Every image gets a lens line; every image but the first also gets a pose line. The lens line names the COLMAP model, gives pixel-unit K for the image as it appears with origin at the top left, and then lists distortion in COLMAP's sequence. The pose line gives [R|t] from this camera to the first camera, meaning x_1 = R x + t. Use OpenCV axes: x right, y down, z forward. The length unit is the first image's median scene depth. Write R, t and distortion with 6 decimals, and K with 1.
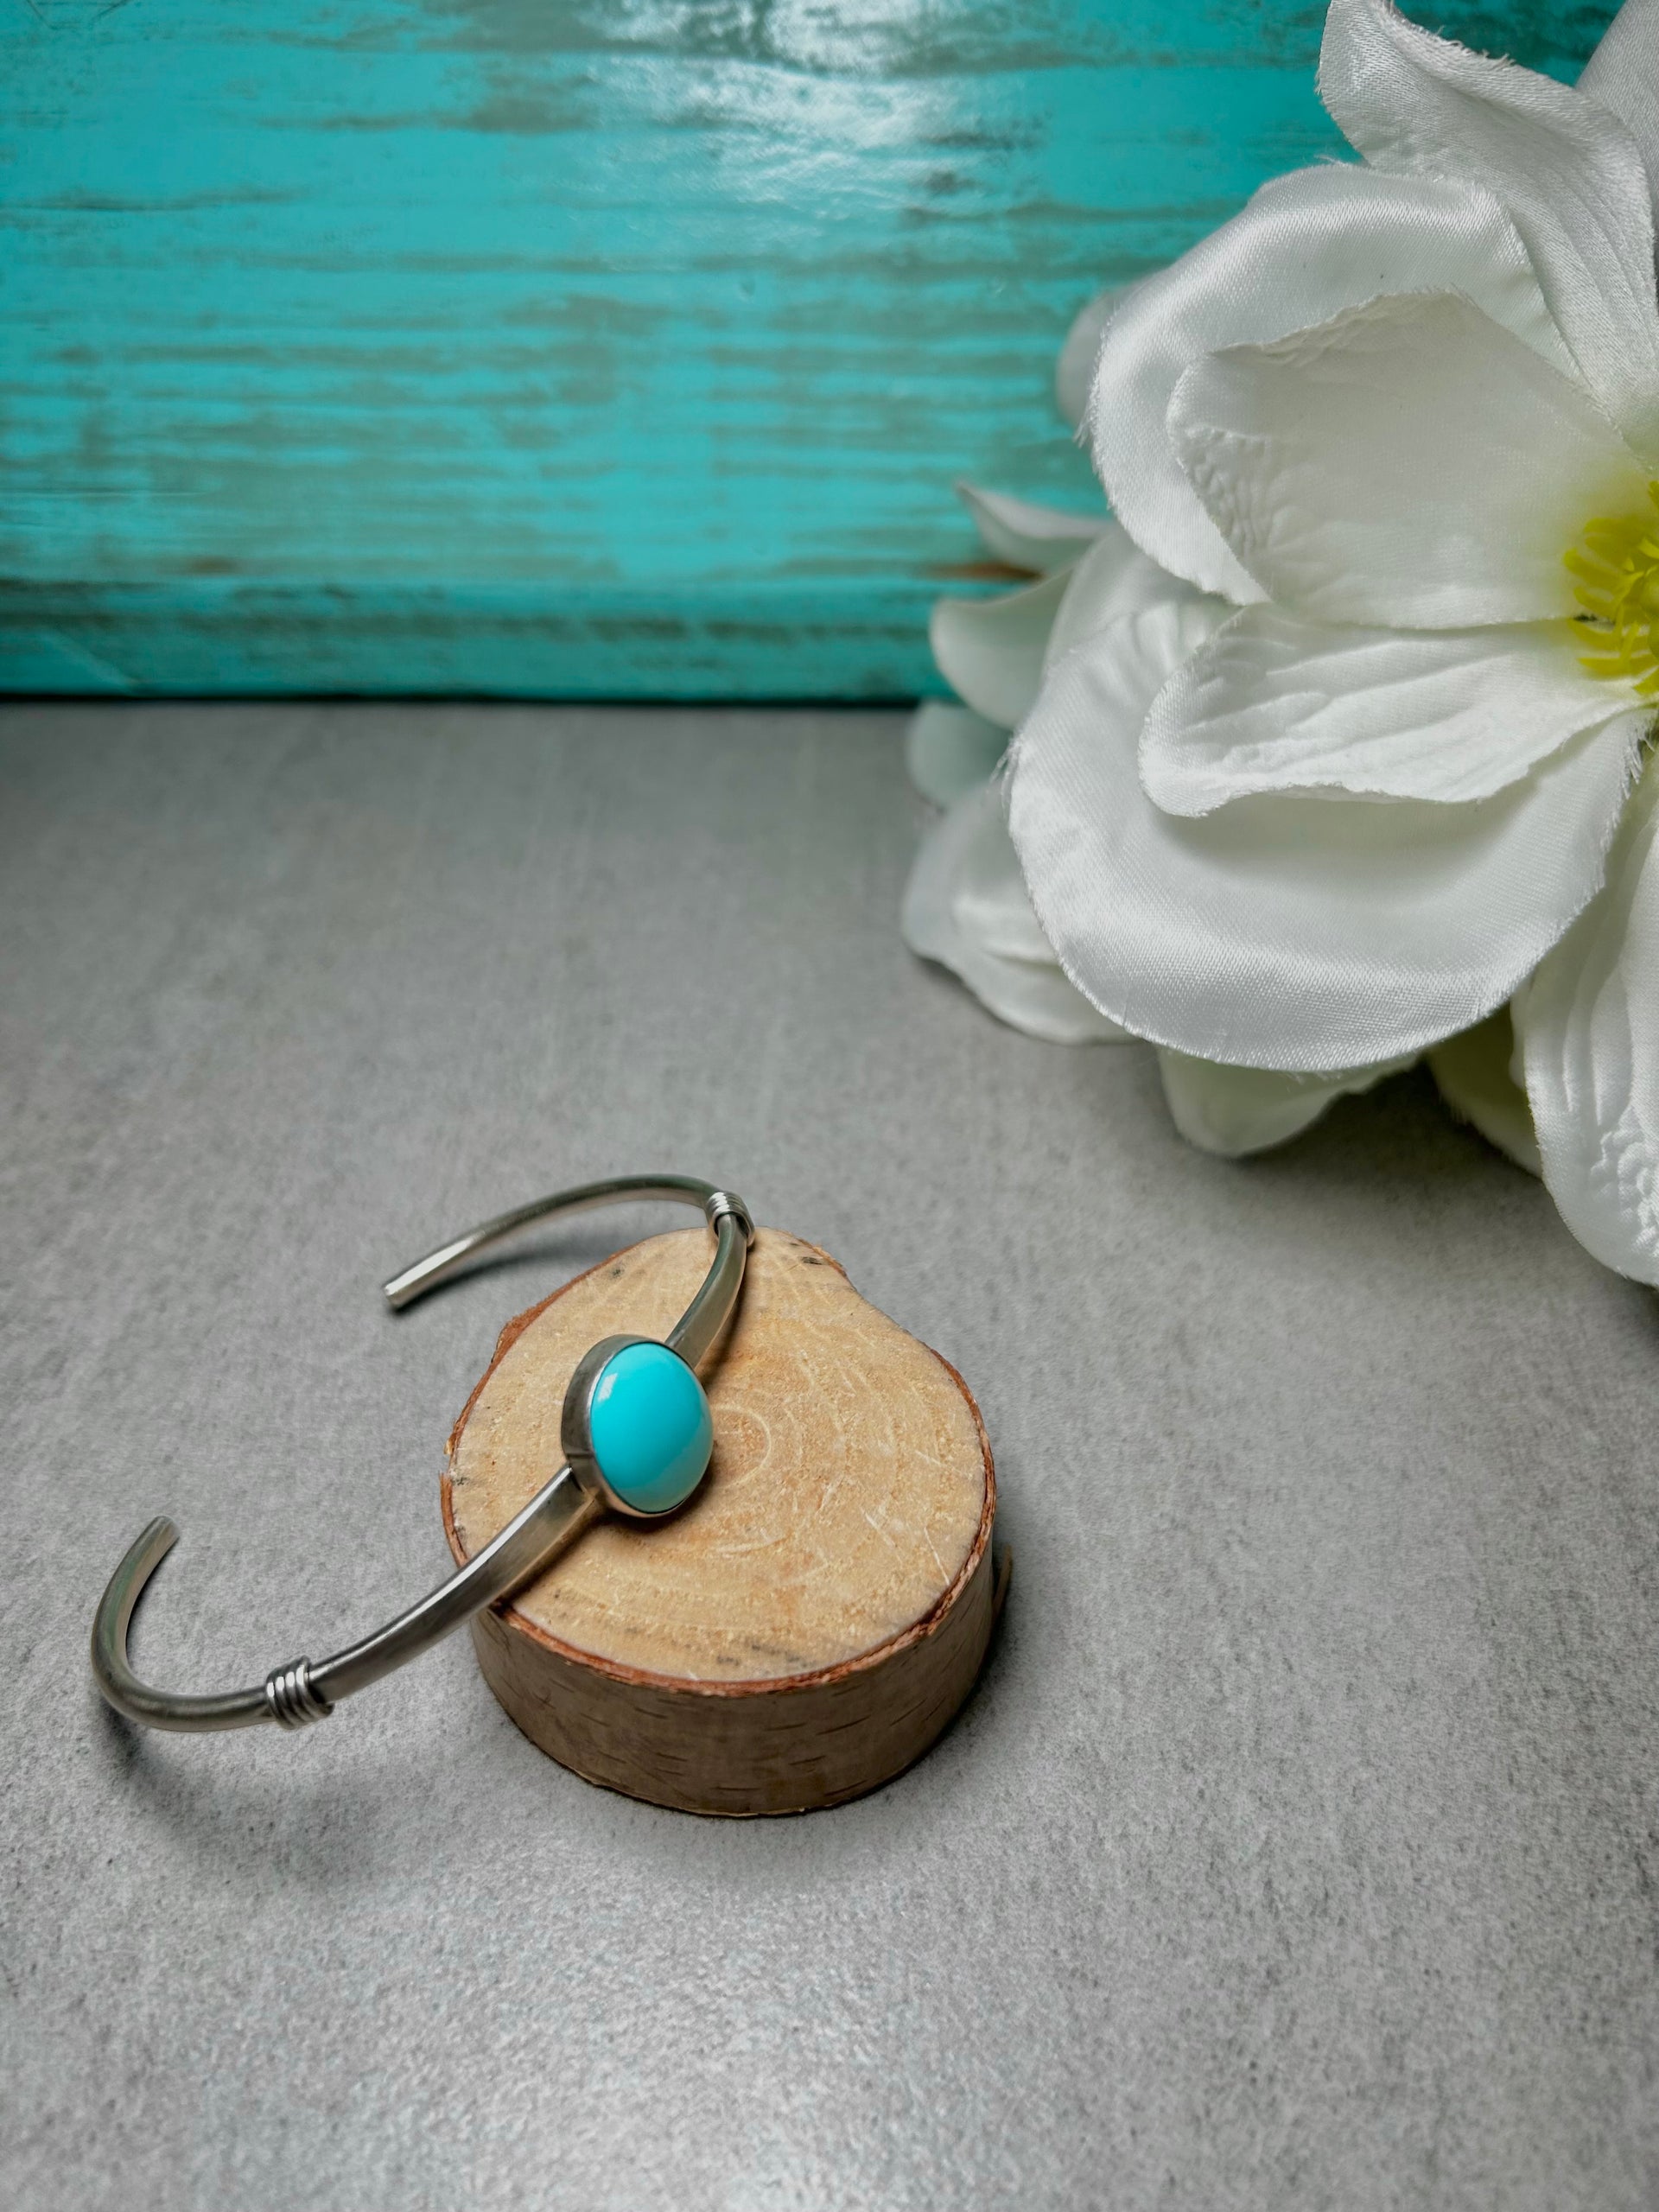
lens RADIAL K [[1861.0, 0, 833.9], [0, 1861.0, 1099.0], [0, 0, 1]] dist [-0.009511, 0.011270]
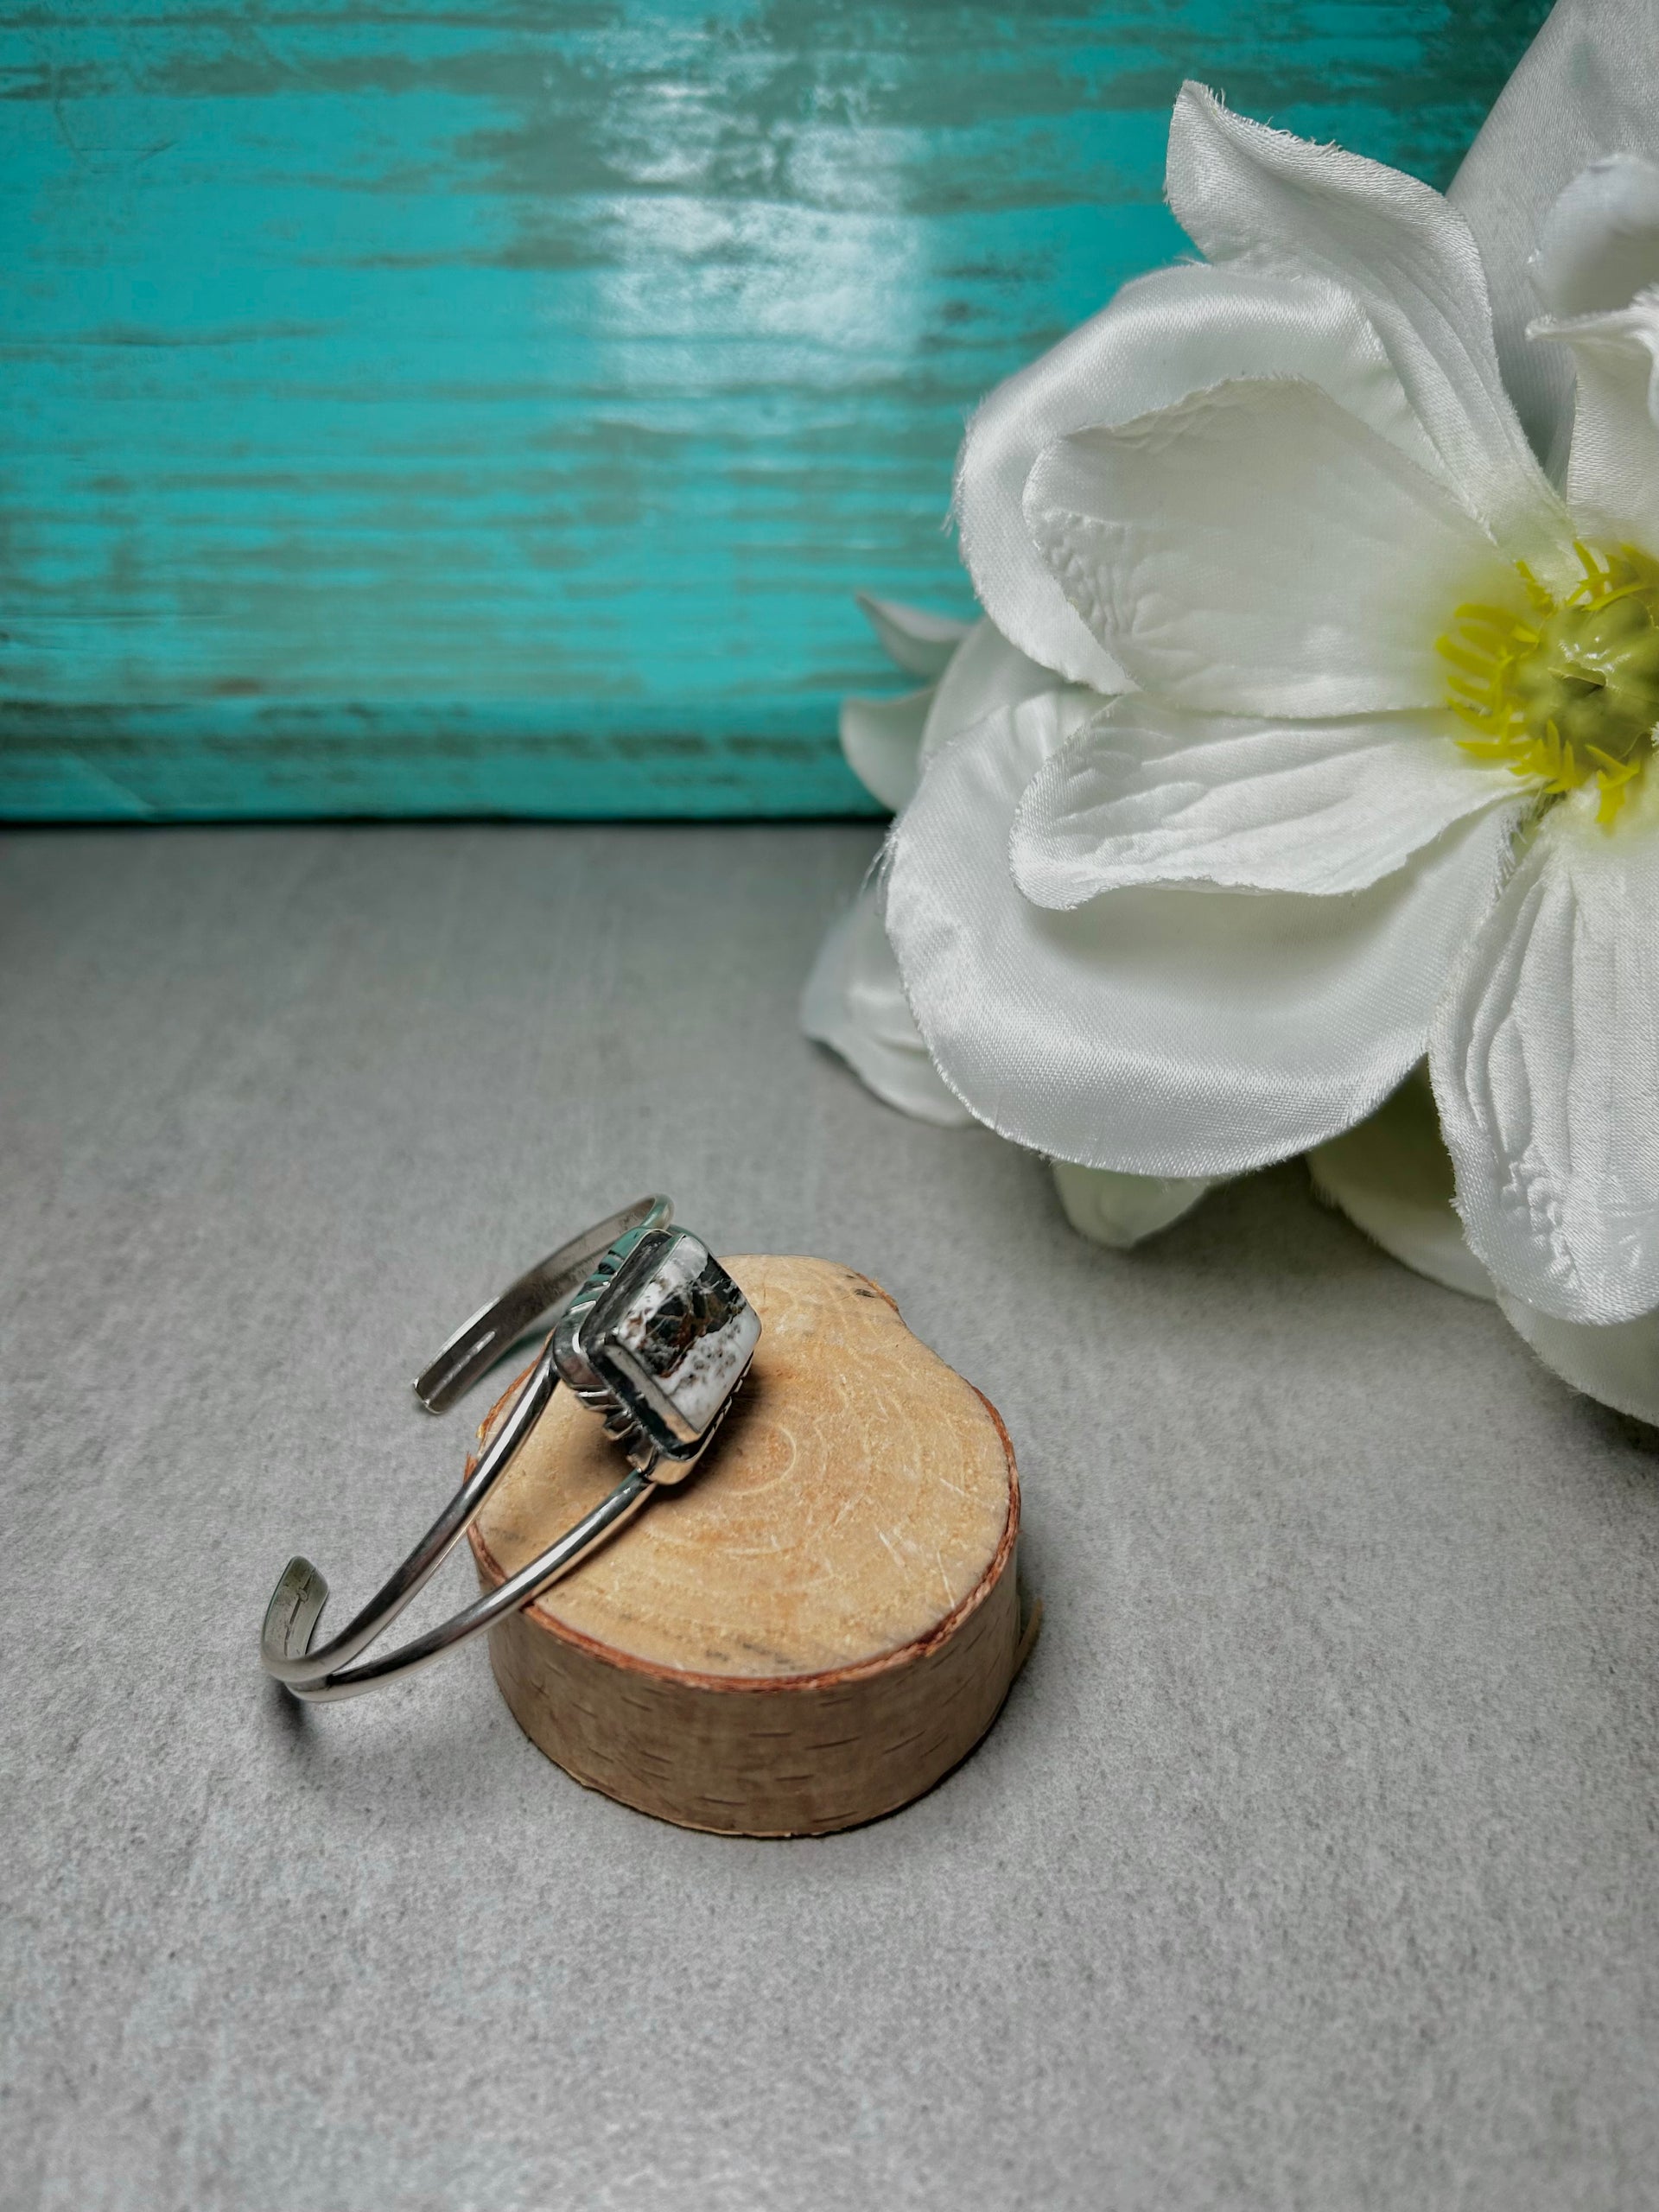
lens RADIAL K [[1851.4, 0, 829.5], [0, 1851.4, 1106.0], [0, 0, 1]] dist [-0.006845, 0.003271]
pose [[0.999516, -0.016753, 0.026209, -0.076239], [0.019367, 0.994504, -0.102894, 0.087539], [-0.024341, 0.103352, 0.994347, 0.027575]]
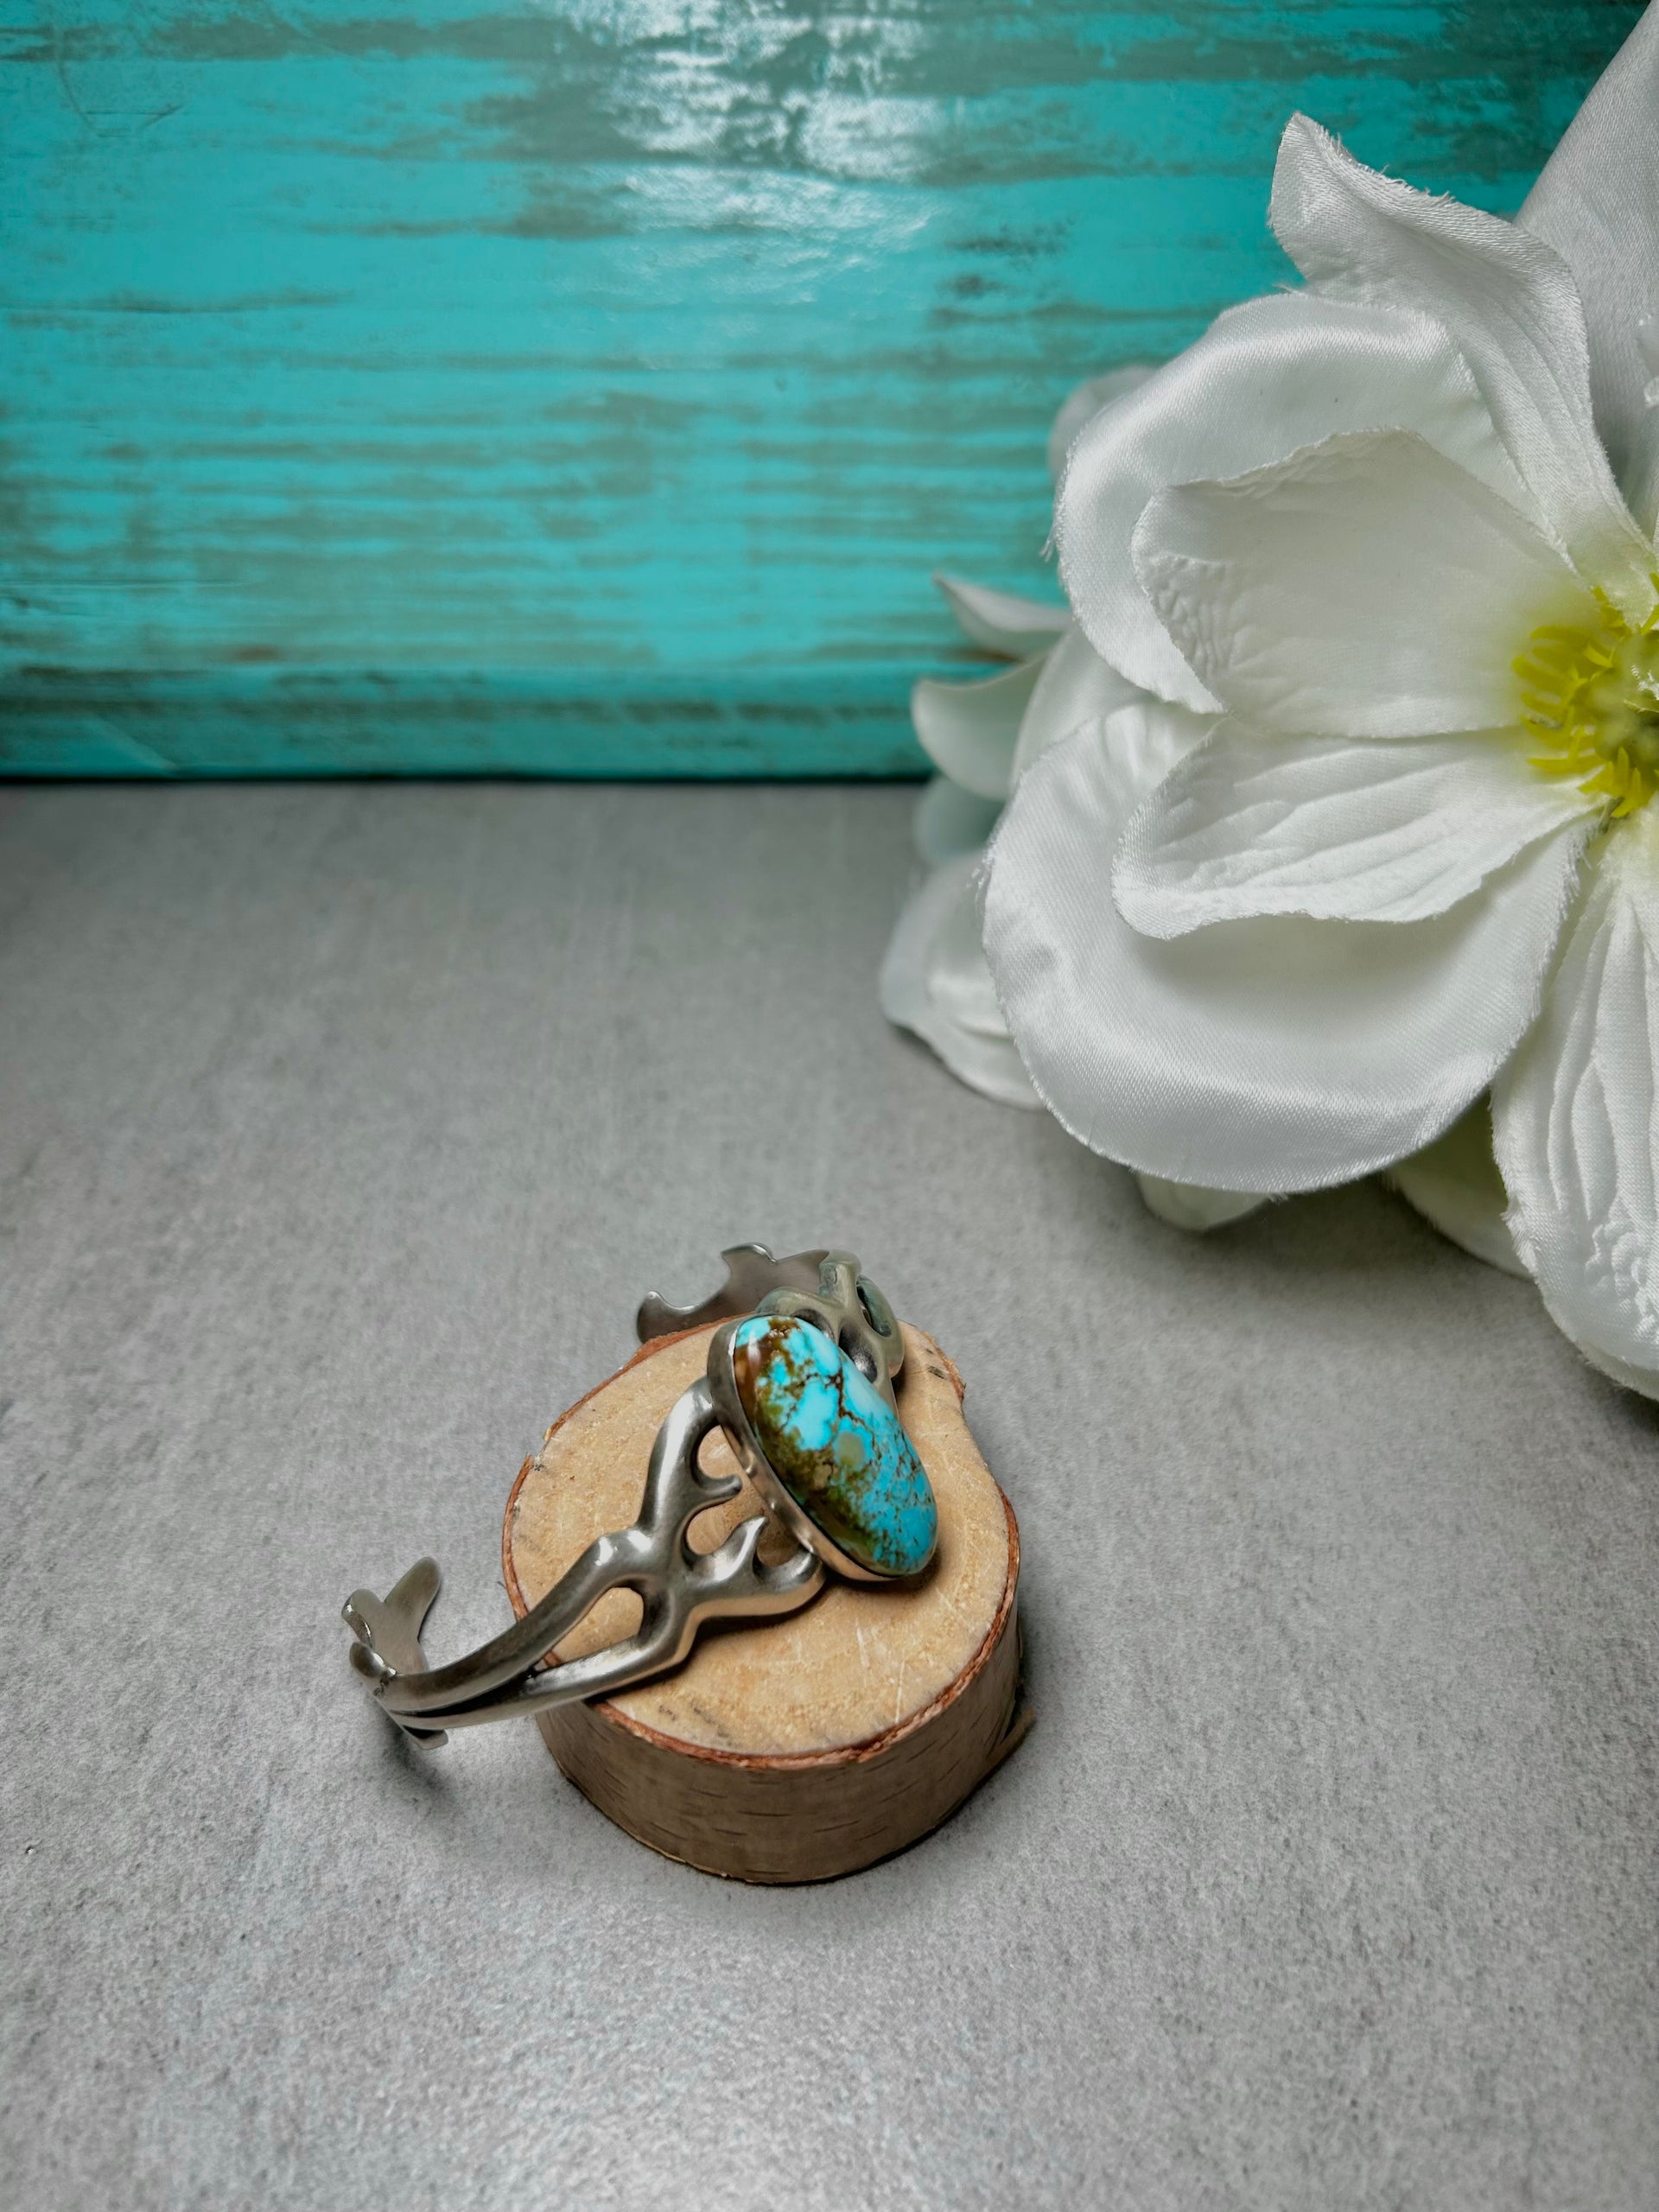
lens RADIAL K [[1864.0, 0, 845.0], [0, 1864.0, 1101.1], [0, 0, 1]] dist [0.006589, -0.009837]
pose [[0.999518, -0.014981, 0.027203, -0.074398], [0.015465, 0.999724, -0.017659, -0.030724], [-0.026931, 0.018071, 0.999474, -0.054886]]
